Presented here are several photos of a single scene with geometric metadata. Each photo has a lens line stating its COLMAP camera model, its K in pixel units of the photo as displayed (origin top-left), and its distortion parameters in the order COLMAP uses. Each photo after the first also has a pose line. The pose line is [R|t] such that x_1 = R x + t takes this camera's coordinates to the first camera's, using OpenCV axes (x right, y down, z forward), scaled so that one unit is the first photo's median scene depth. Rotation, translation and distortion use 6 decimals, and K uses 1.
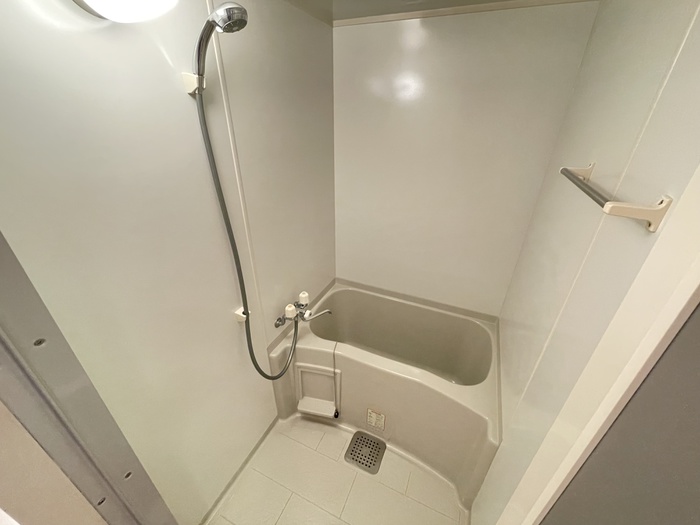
lens RADIAL K [[283.9, 0, 350.0], [0, 283.9, 262.5], [0, 0, 1]] dist [-0.002026, 0.000071]
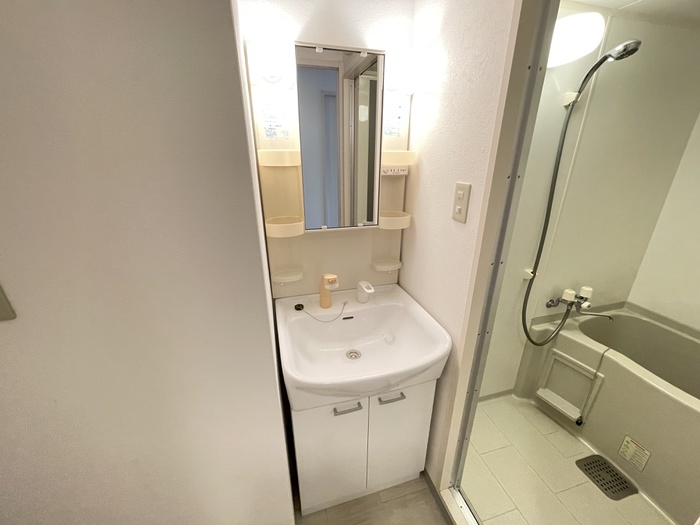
lens RADIAL K [[283.9, 0, 350.0], [0, 283.9, 262.5], [0, 0, 1]] dist [-0.002026, 0.000071]
pose [[0.638635, 0.261173, -0.723833, 0.010372], [-0.349491, 0.936474, 0.029544, 0.292200], [0.685567, 0.234105, 0.689342, -0.342691]]
